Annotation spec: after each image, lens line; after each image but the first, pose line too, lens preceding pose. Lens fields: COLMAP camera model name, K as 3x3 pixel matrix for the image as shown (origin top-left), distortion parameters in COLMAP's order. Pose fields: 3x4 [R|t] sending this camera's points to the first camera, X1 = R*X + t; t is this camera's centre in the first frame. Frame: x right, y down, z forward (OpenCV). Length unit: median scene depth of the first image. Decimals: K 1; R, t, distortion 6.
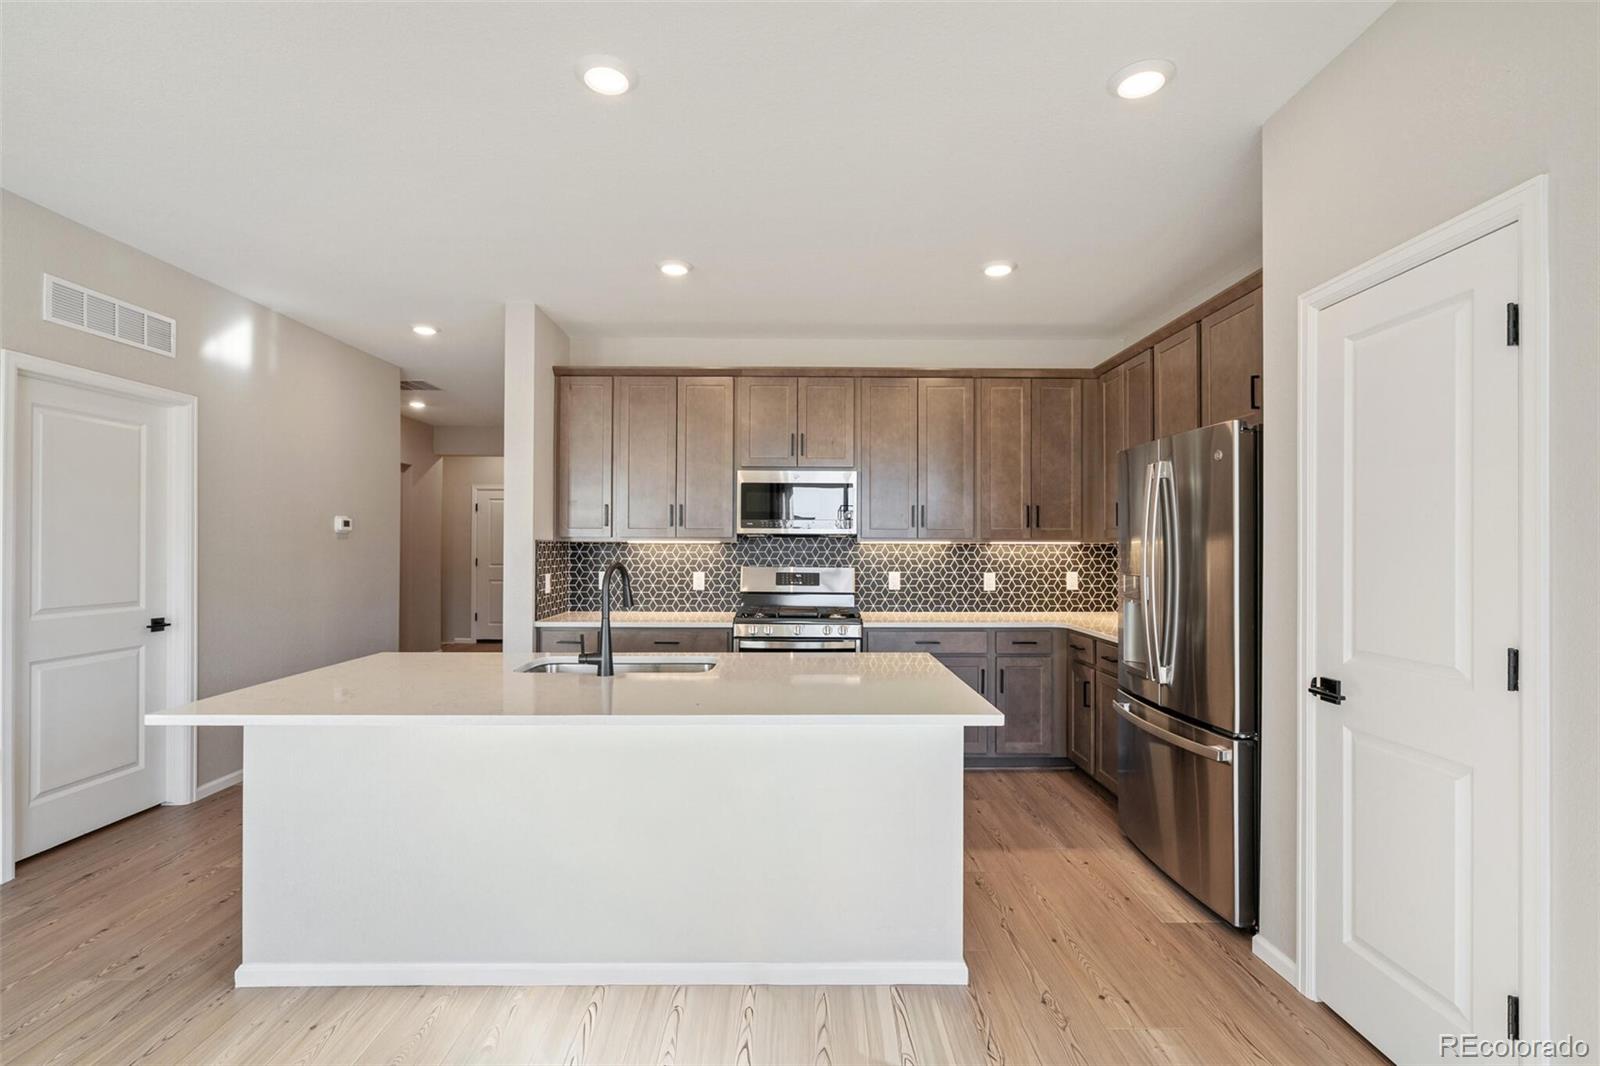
lens RADIAL K [[734.4, 0, 793.9], [0, 734.4, 550.1], [0, 0, 1]] dist [-0.003148, 0.000050]
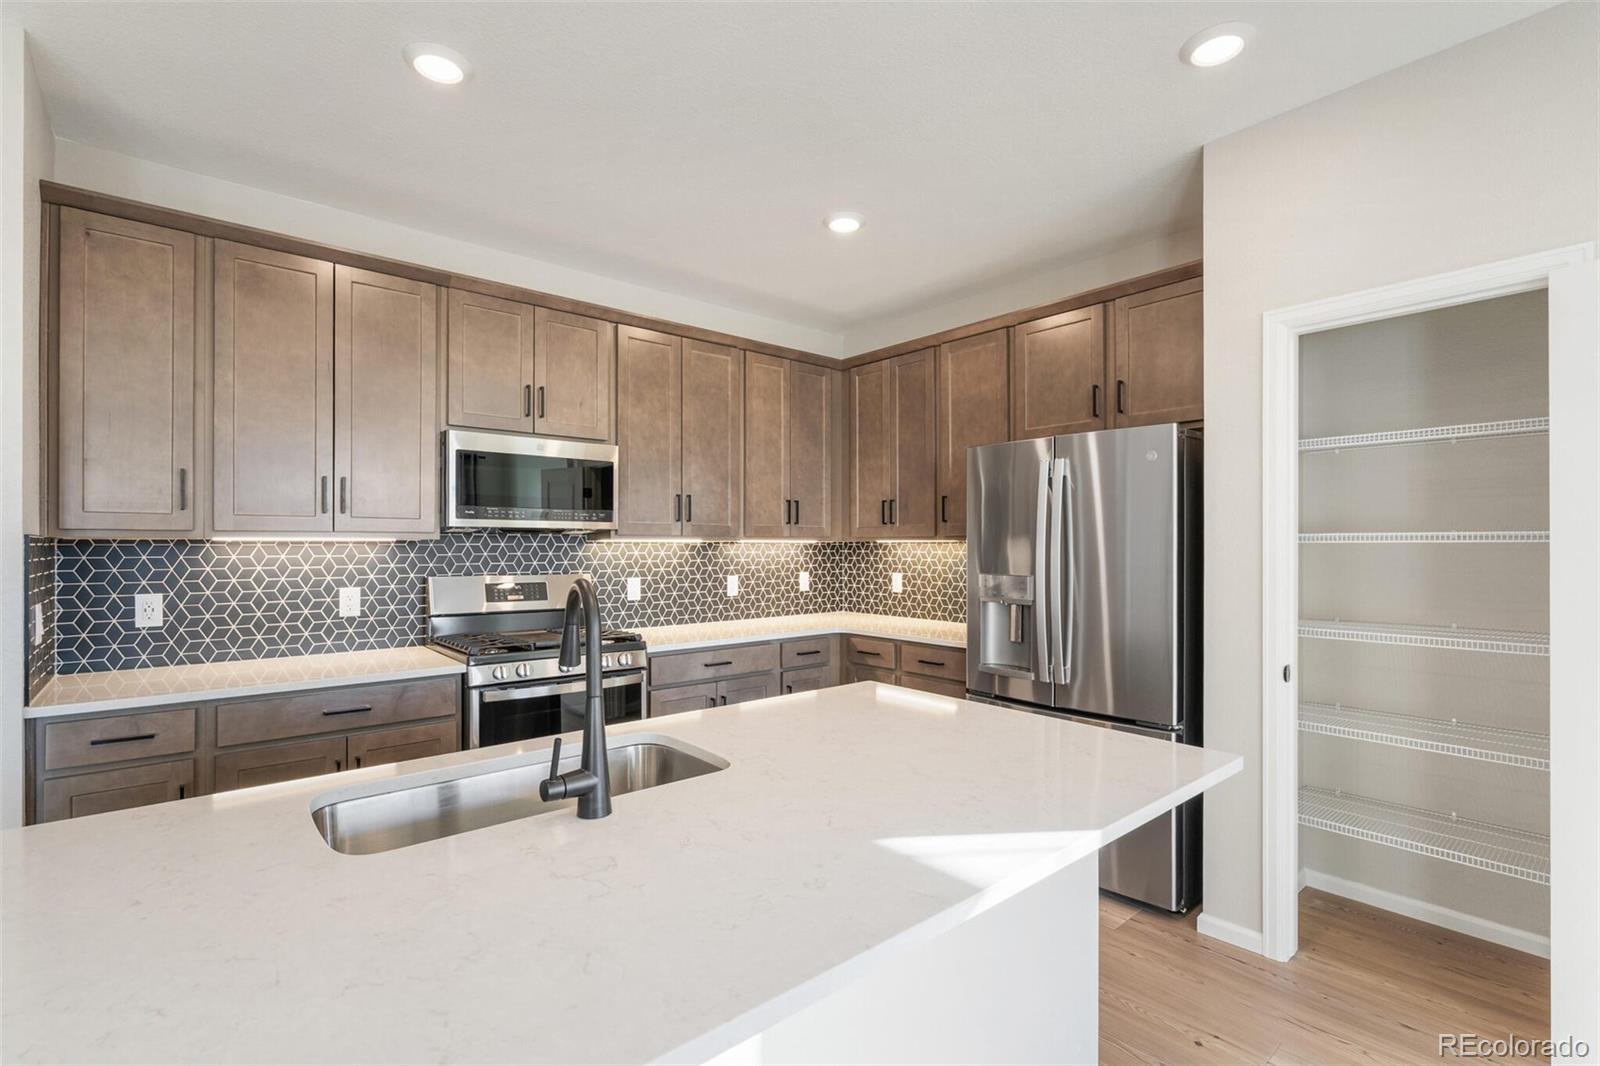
lens RADIAL K [[734.4, 0, 793.9], [0, 734.4, 550.1], [0, 0, 1]] dist [-0.003148, 0.000050]
pose [[0.765196, -0.006644, 0.643763, -0.241689], [0.005631, 0.999978, 0.003627, -0.002174], [-0.643773, 0.000849, 0.765216, 0.281912]]
